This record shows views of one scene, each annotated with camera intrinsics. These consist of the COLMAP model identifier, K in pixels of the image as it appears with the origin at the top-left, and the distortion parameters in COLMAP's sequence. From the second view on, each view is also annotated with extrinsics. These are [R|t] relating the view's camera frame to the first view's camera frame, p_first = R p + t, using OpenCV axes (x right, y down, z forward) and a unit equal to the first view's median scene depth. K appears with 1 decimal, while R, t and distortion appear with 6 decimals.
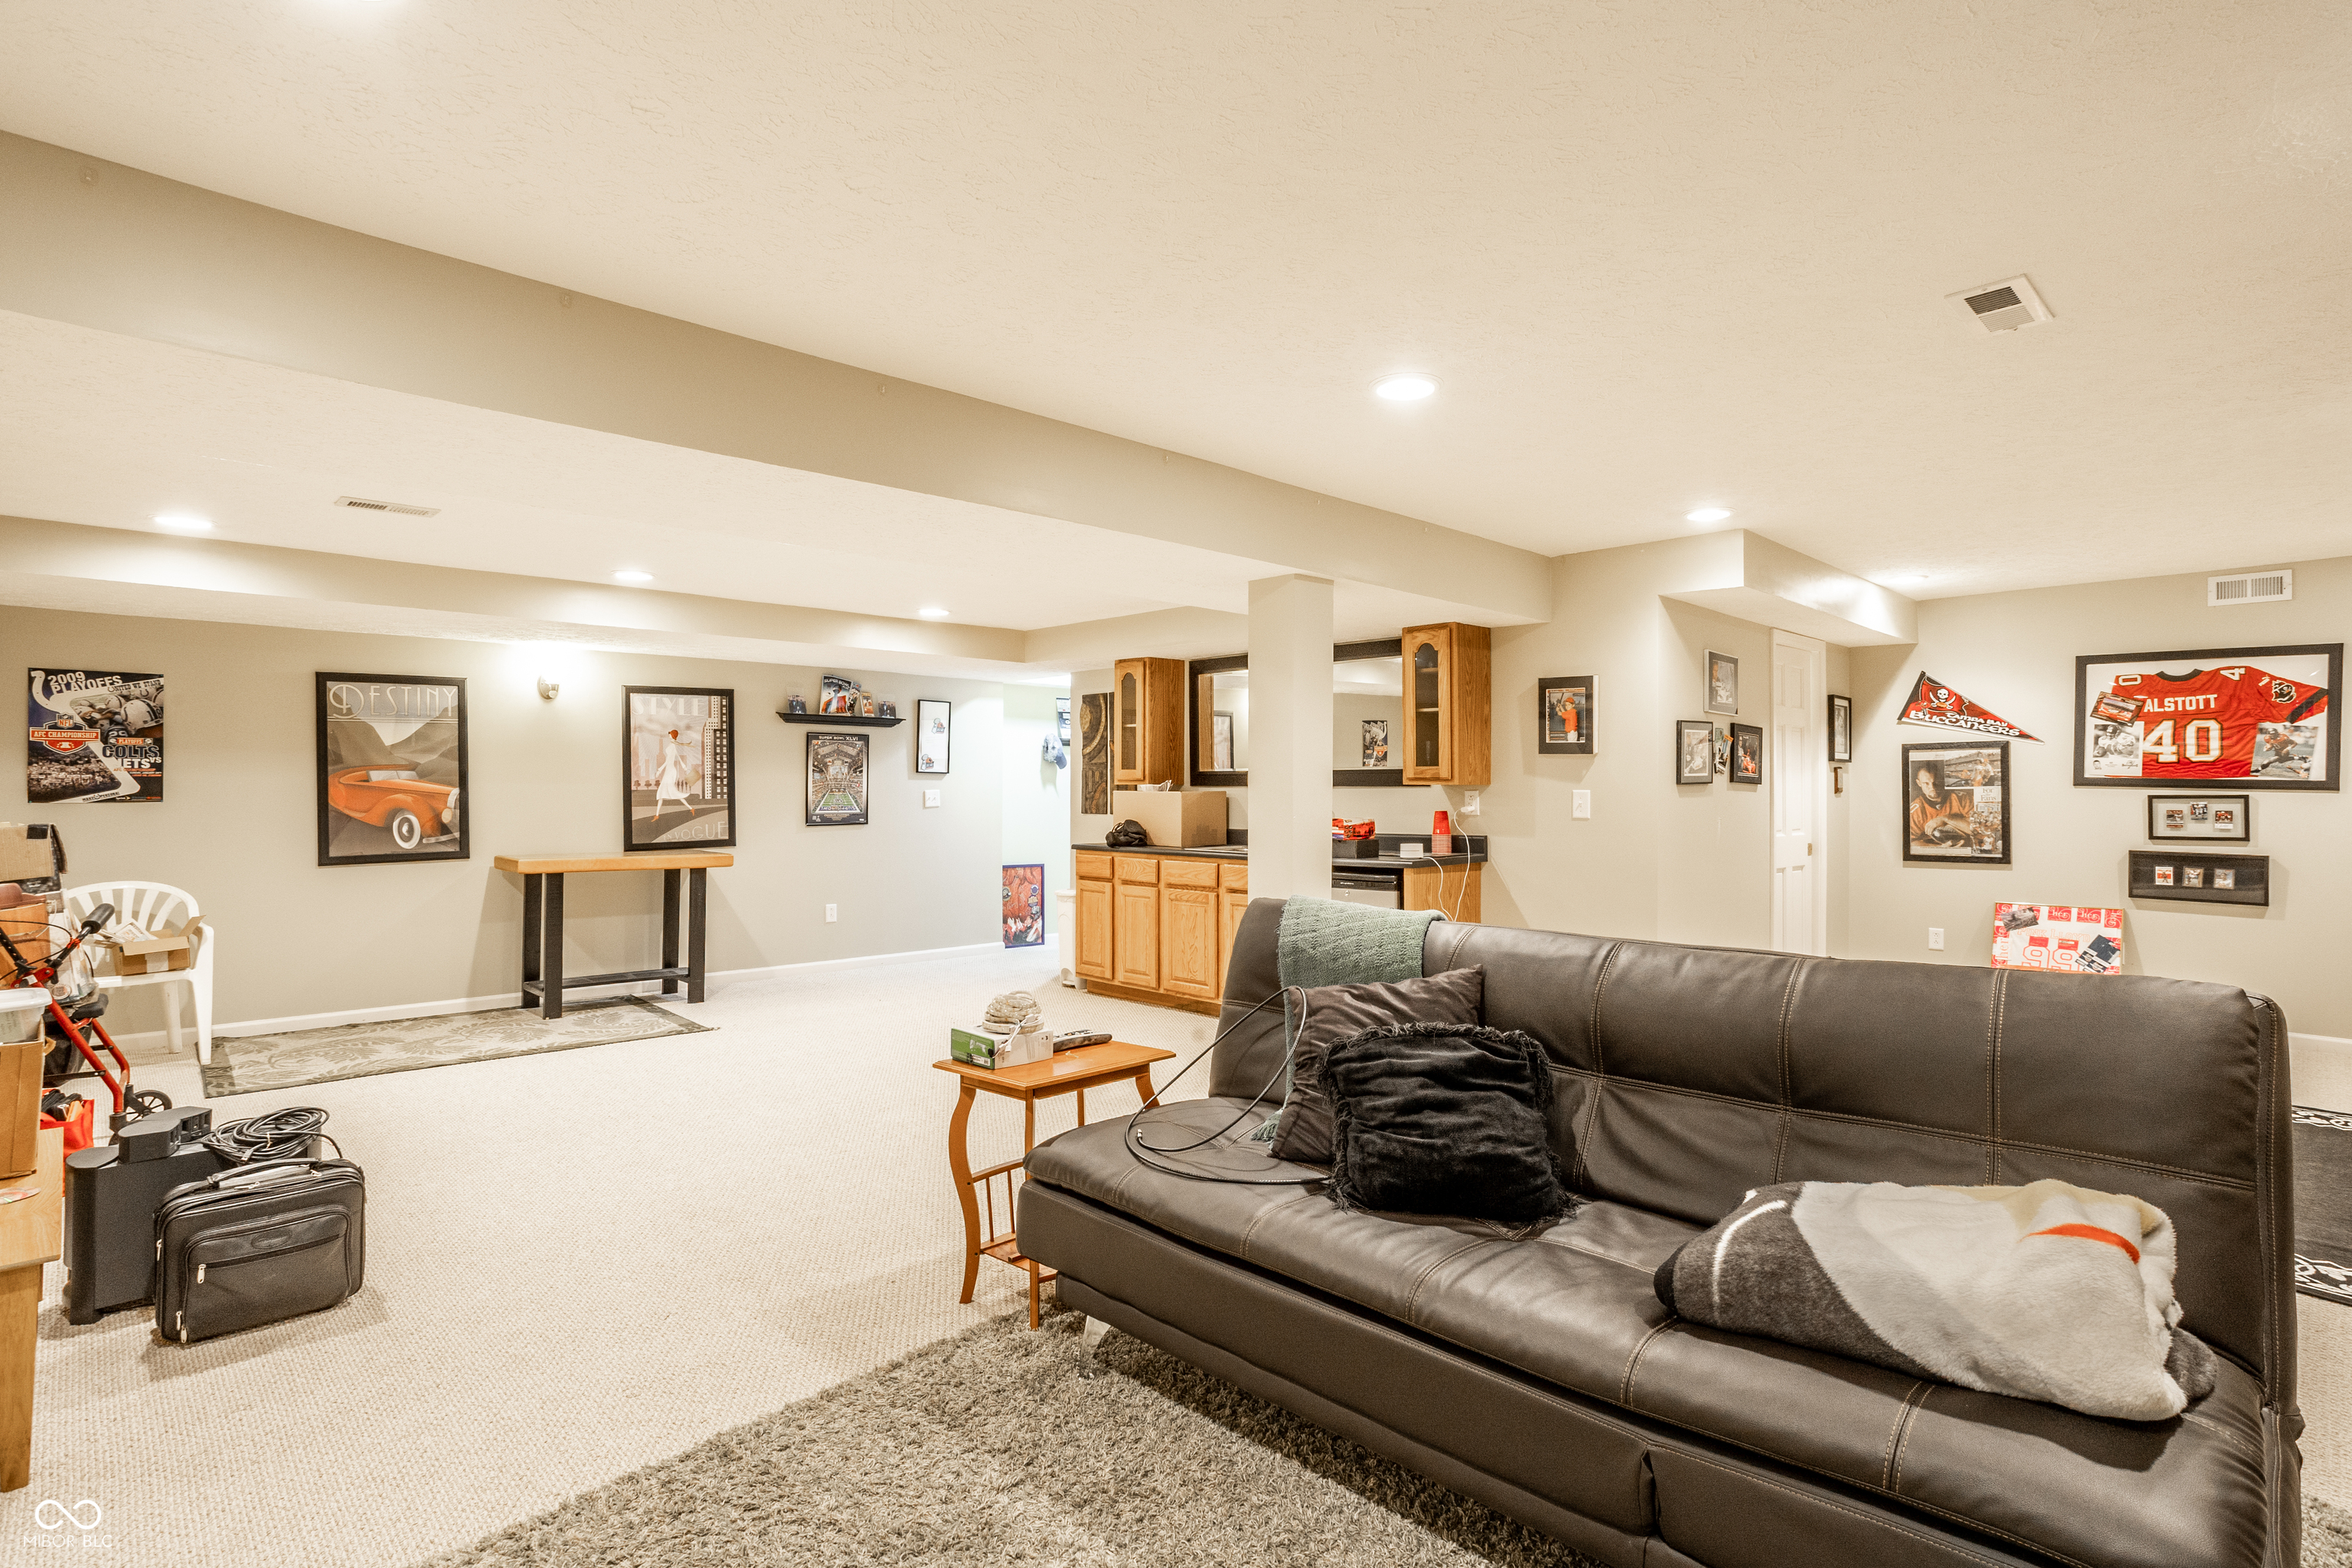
lens RADIAL K [[1165.4, 0, 1190.0], [0, 1165.4, 780.6], [0, 0, 1]] dist [-0.031666, -0.000474]
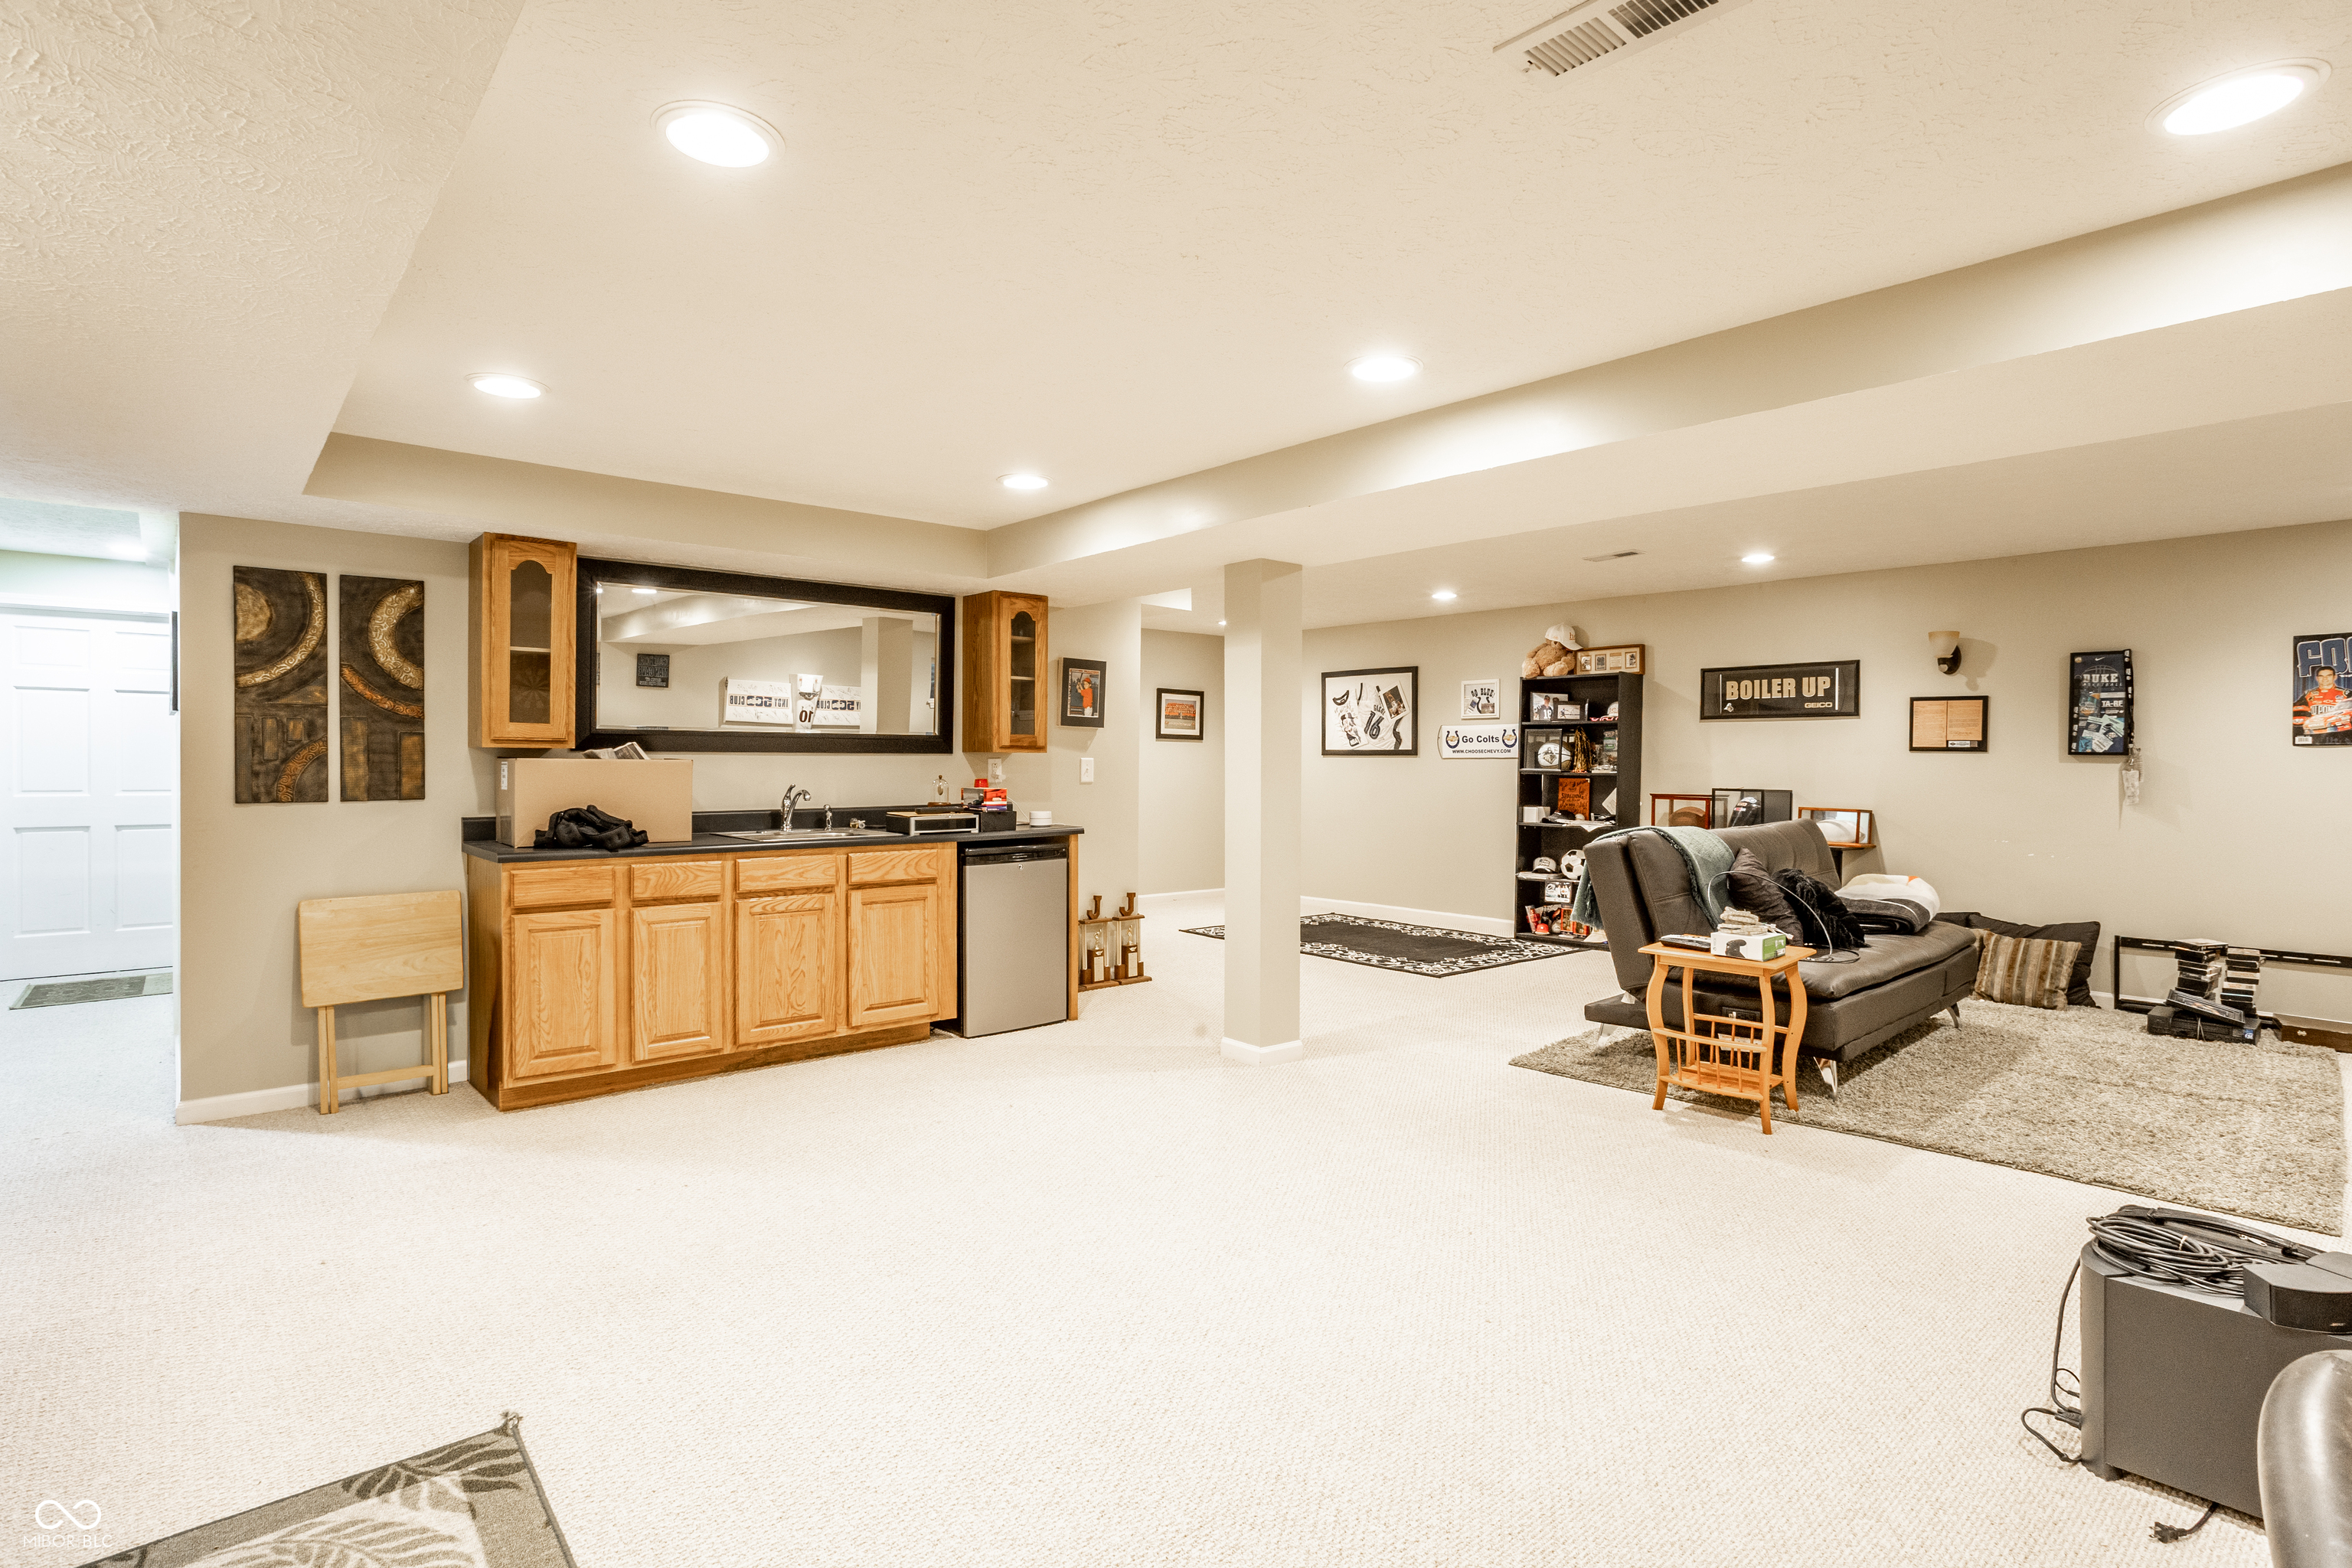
lens RADIAL K [[1165.4, 0, 1189.4], [0, 1165.4, 779.1], [0, 0, 1]] dist [-0.031666, -0.000474]
pose [[0.051469, -0.020747, 0.998459, -0.818844], [-0.011987, 0.999699, 0.021390, 0.003147], [-0.998603, -0.013070, 0.051205, 0.824416]]
